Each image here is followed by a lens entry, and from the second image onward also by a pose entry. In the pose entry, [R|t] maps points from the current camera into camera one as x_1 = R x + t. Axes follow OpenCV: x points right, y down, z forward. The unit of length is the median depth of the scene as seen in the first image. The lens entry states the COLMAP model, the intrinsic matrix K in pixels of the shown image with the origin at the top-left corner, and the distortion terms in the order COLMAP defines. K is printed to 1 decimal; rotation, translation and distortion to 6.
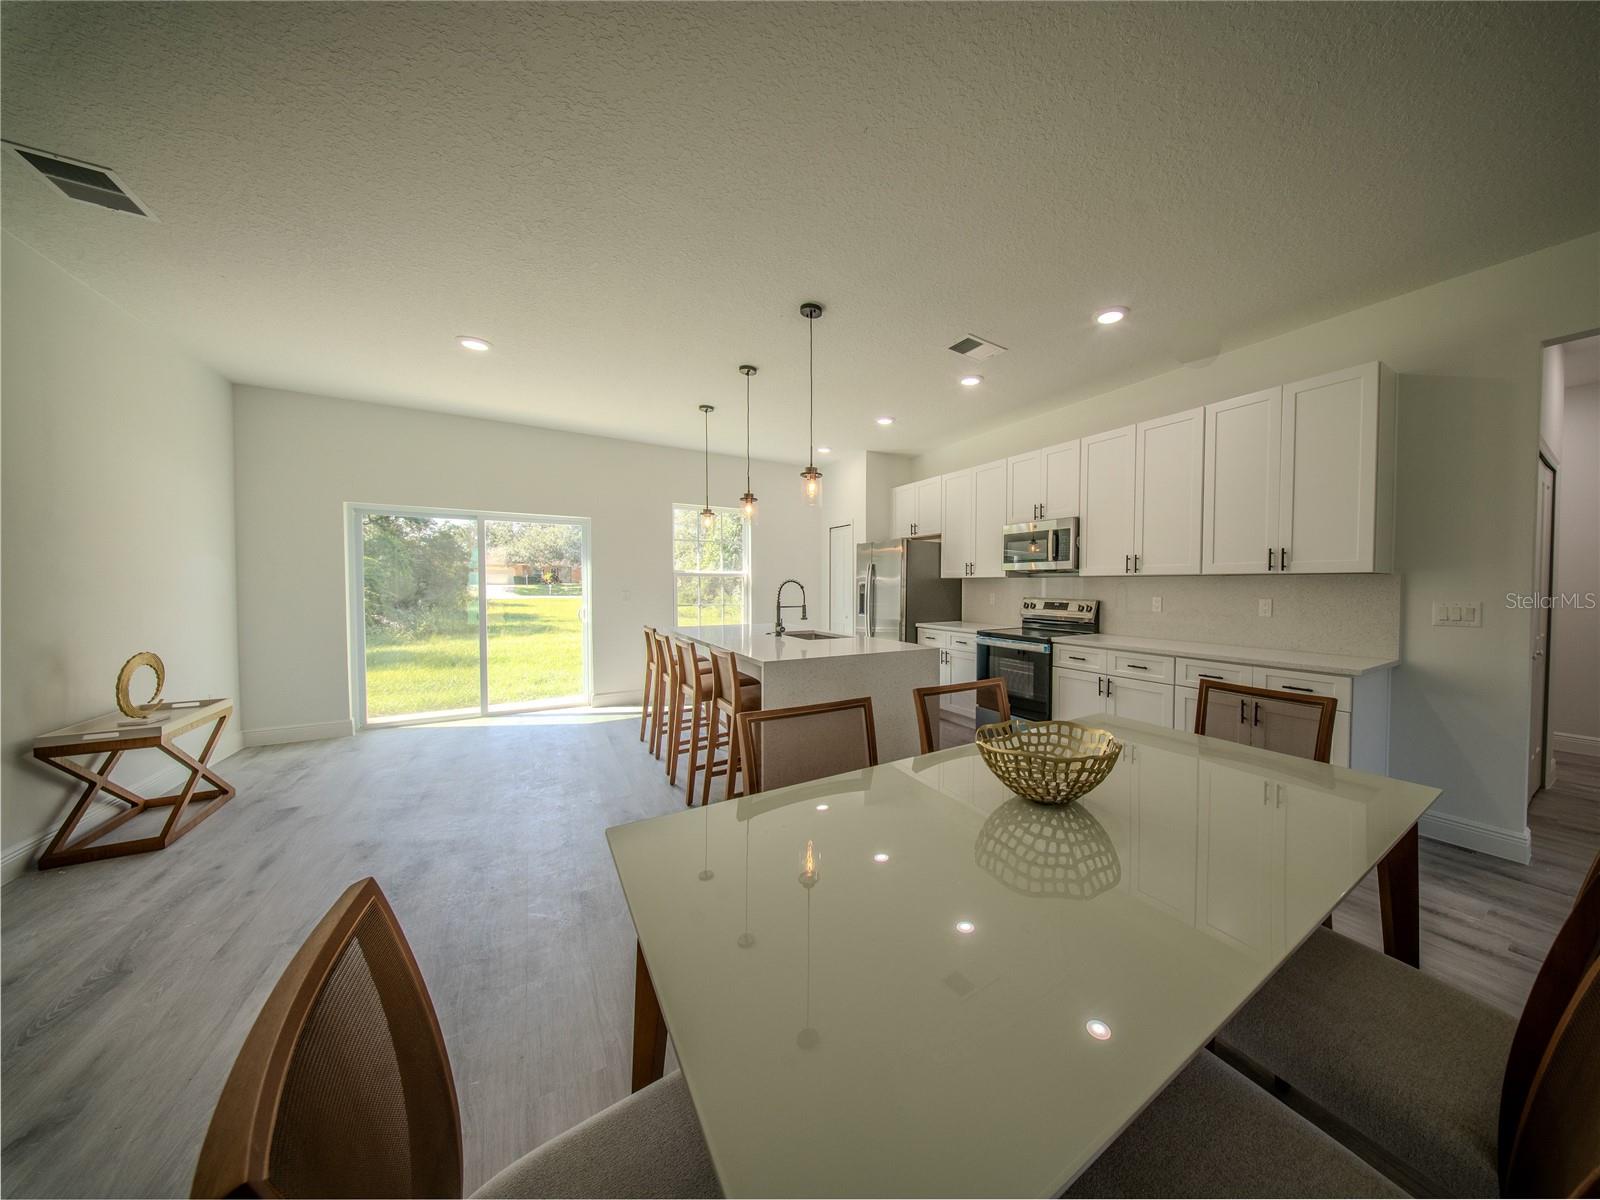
lens RADIAL K [[527.3, 0, 845.9], [0, 527.3, 606.5], [0, 0, 1]] dist [-0.002448, -0.001102]
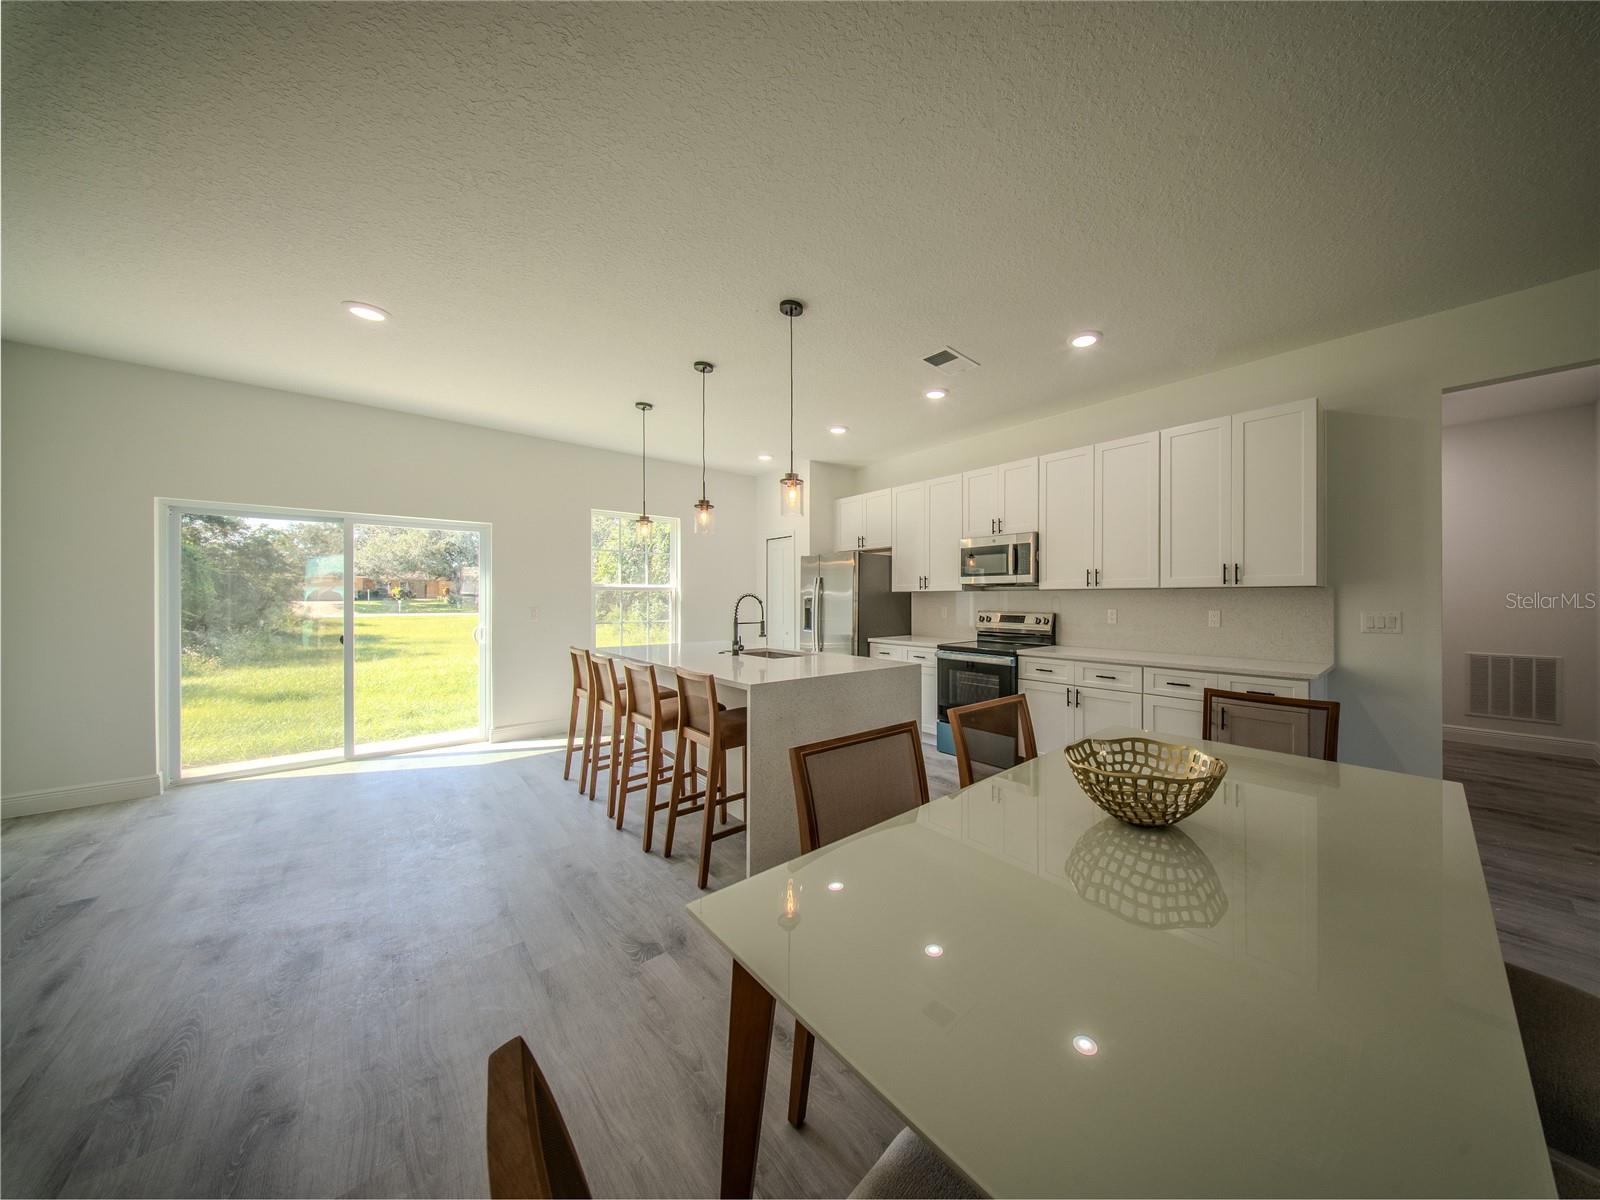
lens RADIAL K [[527.3, 0, 795.2], [0, 527.3, 605.3], [0, 0, 1]] dist [-0.002448, -0.001102]
pose [[0.983476, -0.007349, 0.180890, -0.201485], [0.012331, 0.999575, -0.026429, -0.005501], [-0.180619, 0.028223, 0.983148, 0.076956]]
